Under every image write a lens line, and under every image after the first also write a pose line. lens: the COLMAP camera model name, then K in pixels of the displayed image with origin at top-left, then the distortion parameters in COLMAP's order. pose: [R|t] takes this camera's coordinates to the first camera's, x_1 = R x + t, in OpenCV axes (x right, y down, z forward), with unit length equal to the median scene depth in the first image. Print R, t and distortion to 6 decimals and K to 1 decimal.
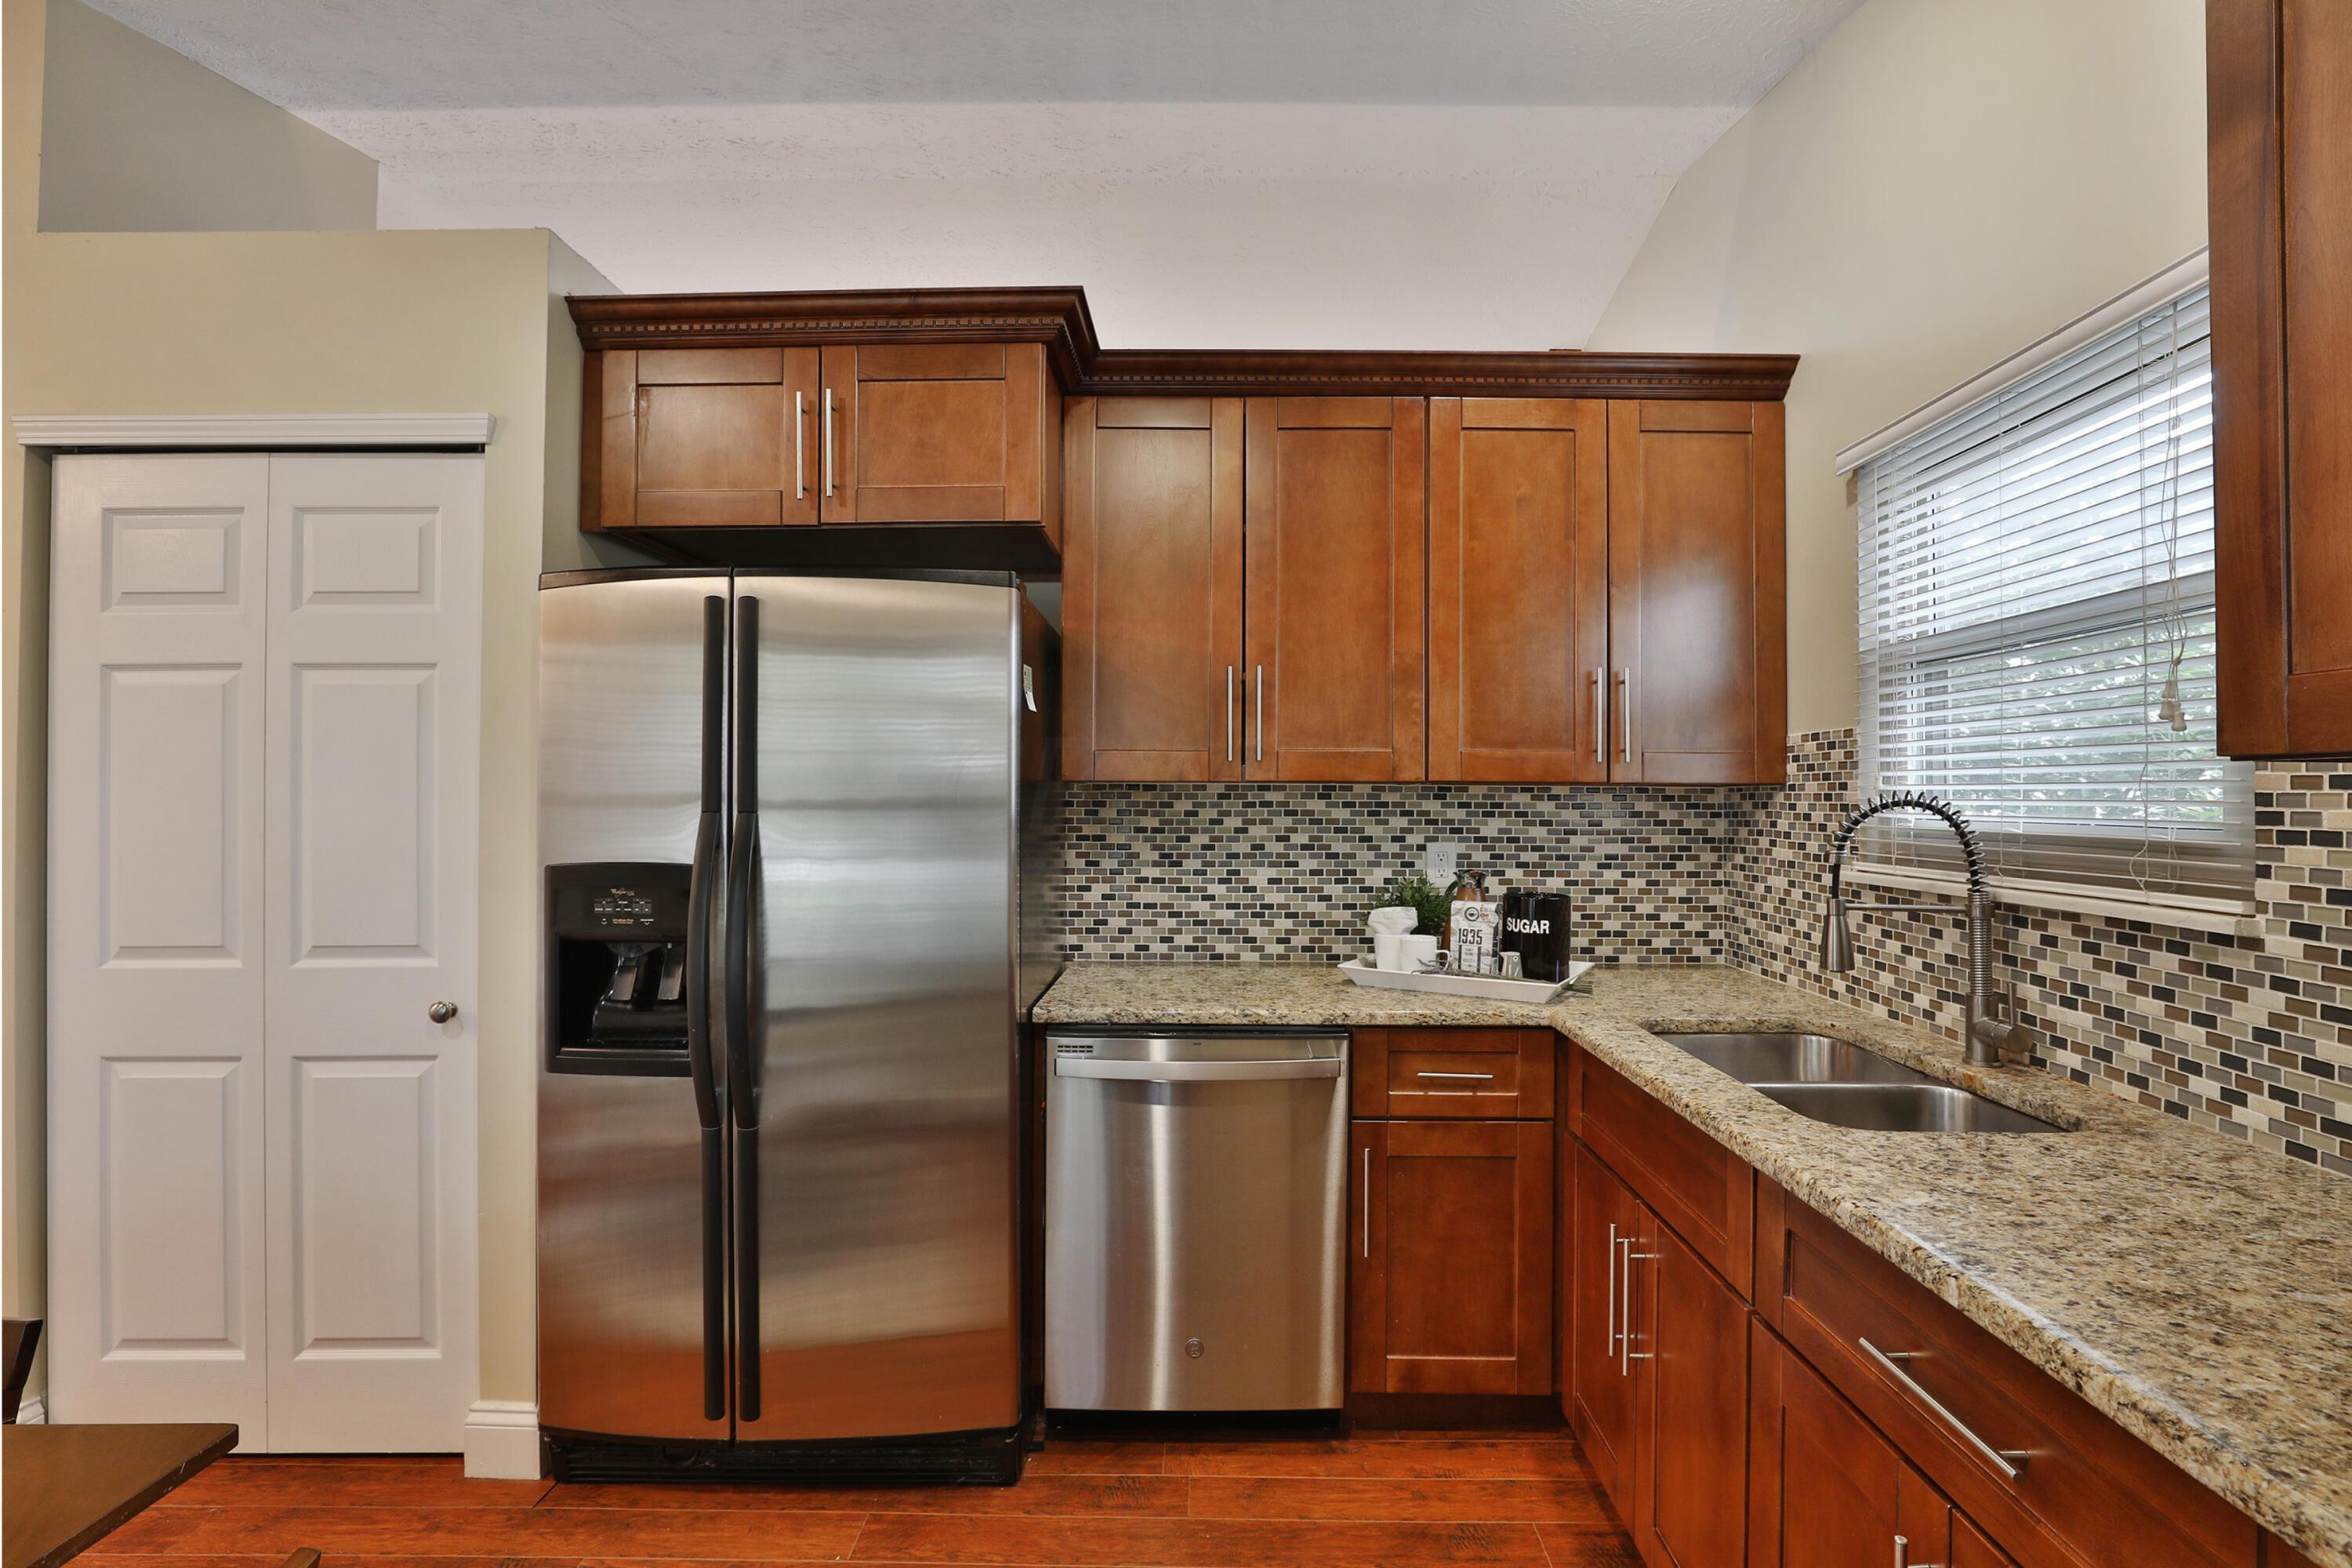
lens RADIAL K [[1068.3, 0, 1233.3], [0, 1068.3, 790.9], [0, 0, 1]] dist [-0.027860, 0.004778]
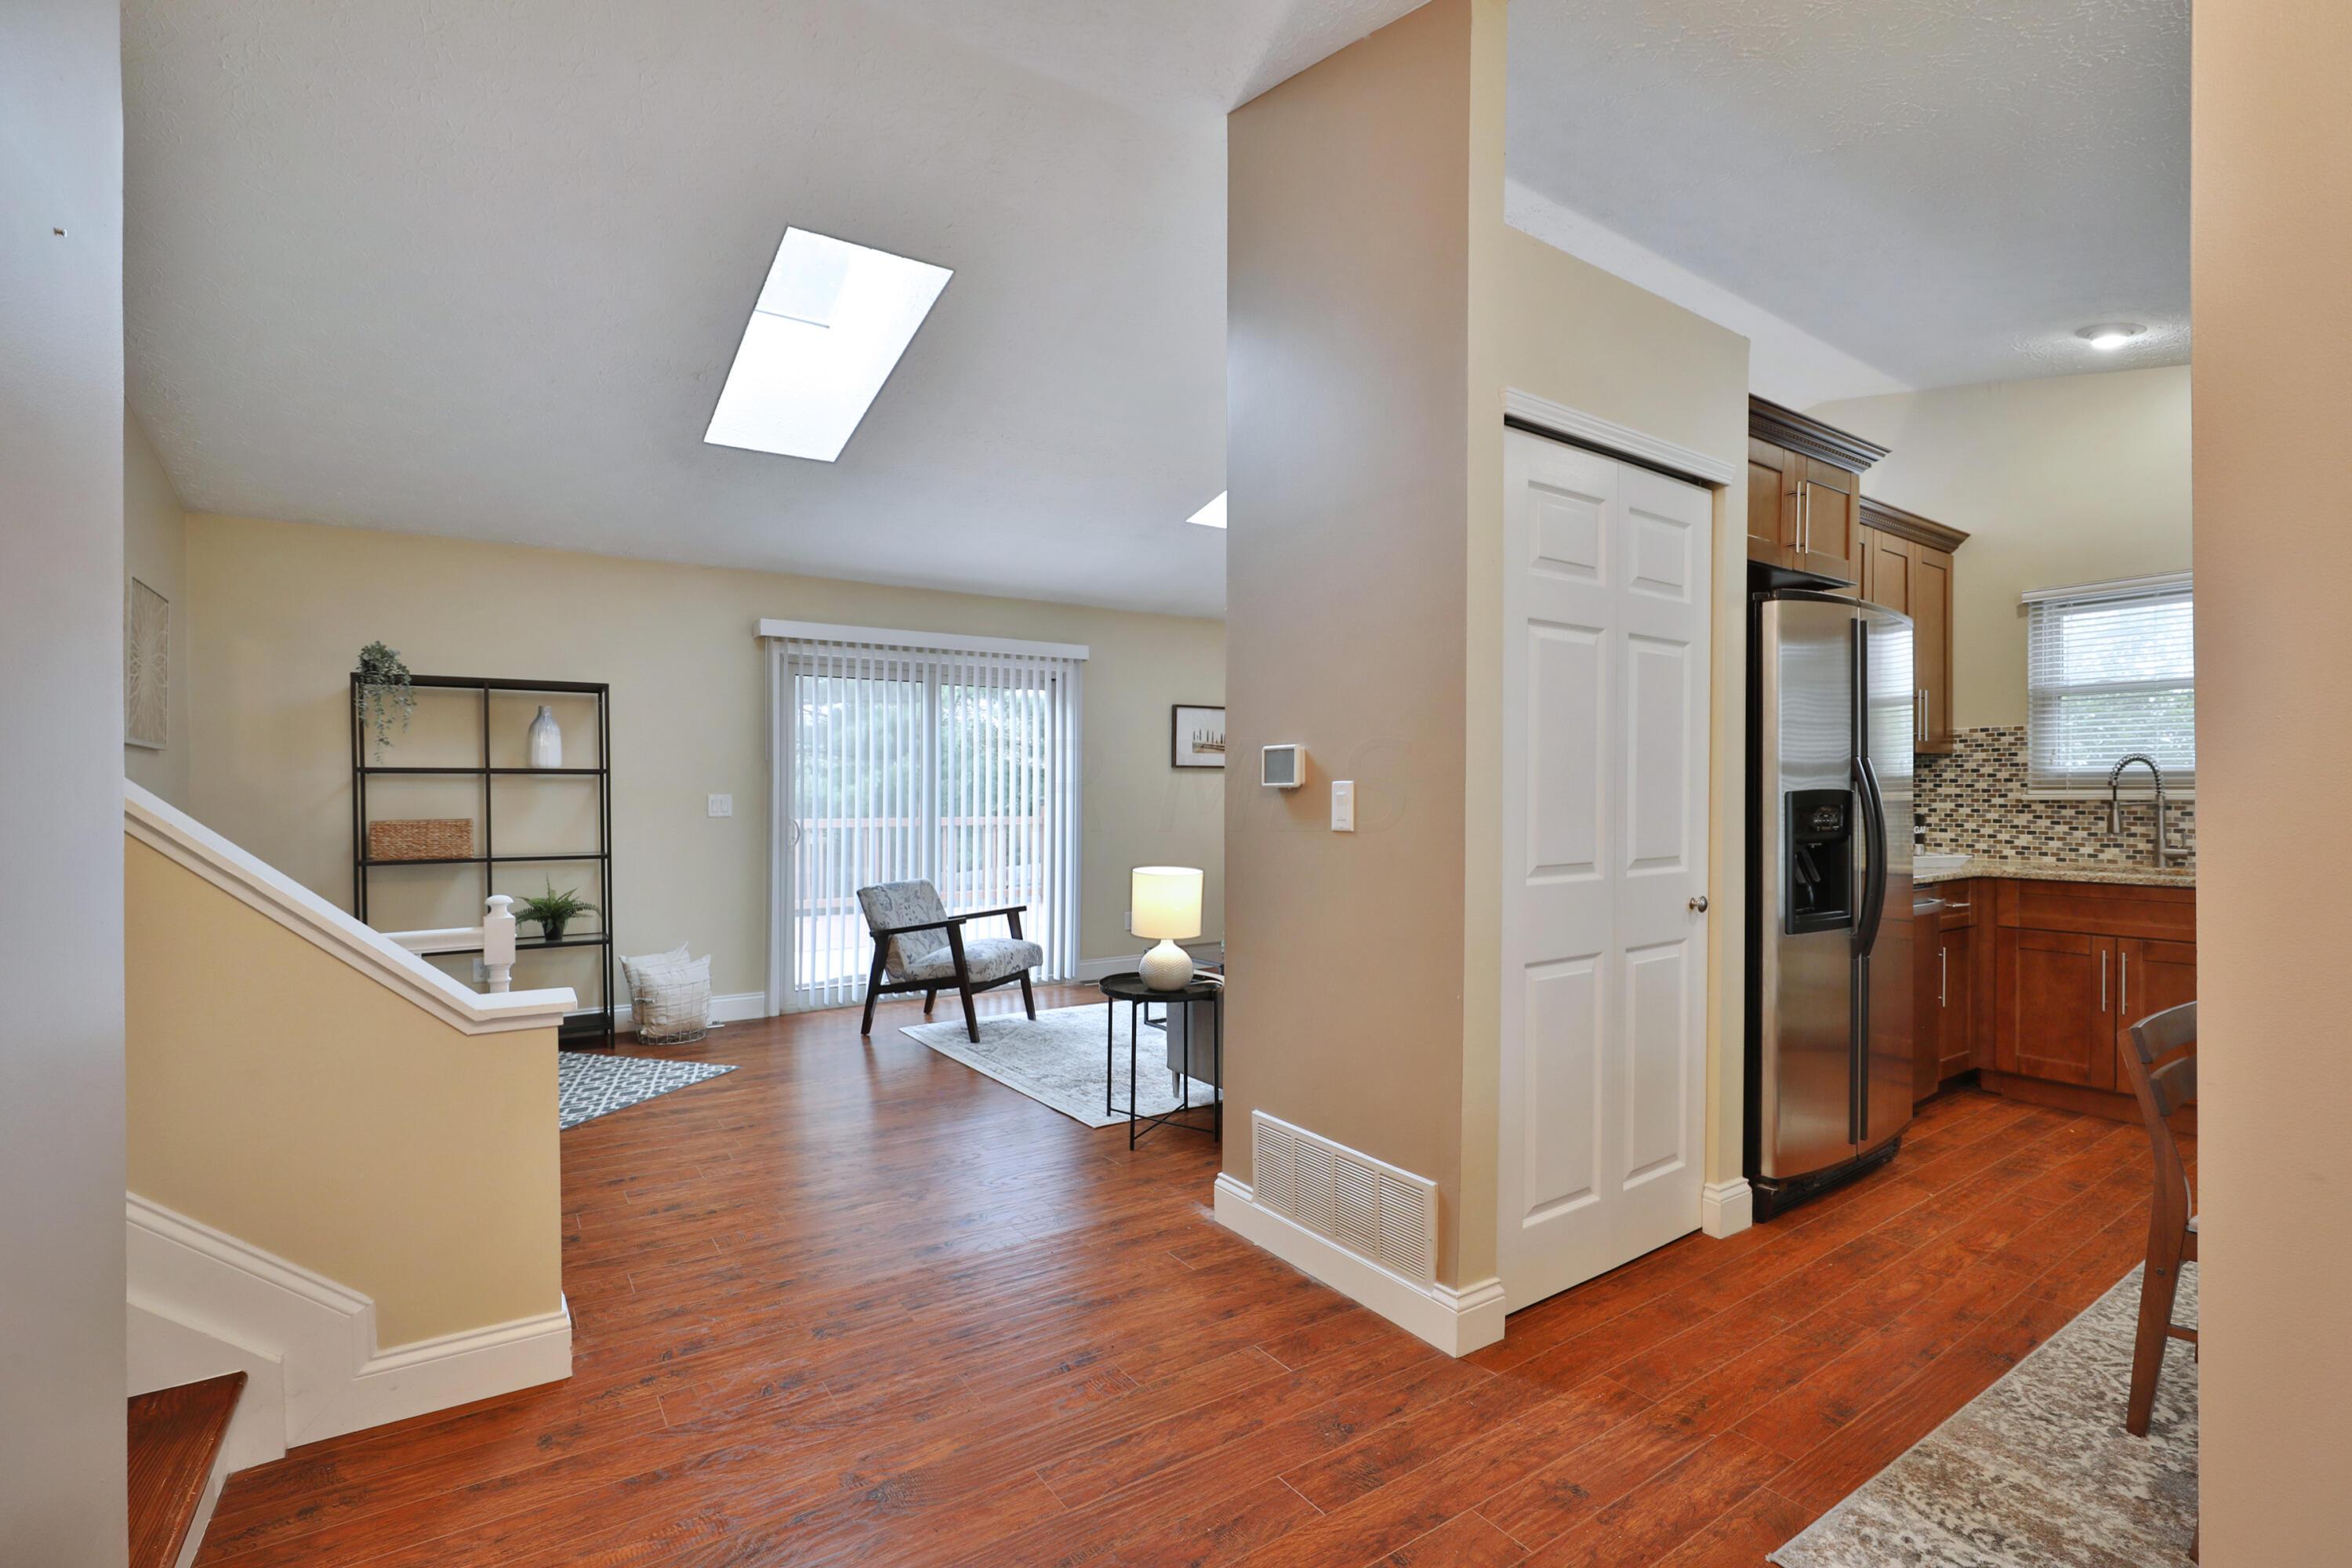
lens RADIAL K [[1068.3, 0, 1194.1], [0, 1068.3, 800.8], [0, 0, 1]] dist [-0.027860, 0.004778]
pose [[0.821636, -0.010212, 0.569921, -2.039264], [0.004317, 0.999922, 0.011694, 0.059099], [-0.569996, -0.007147, 0.821616, 0.253169]]
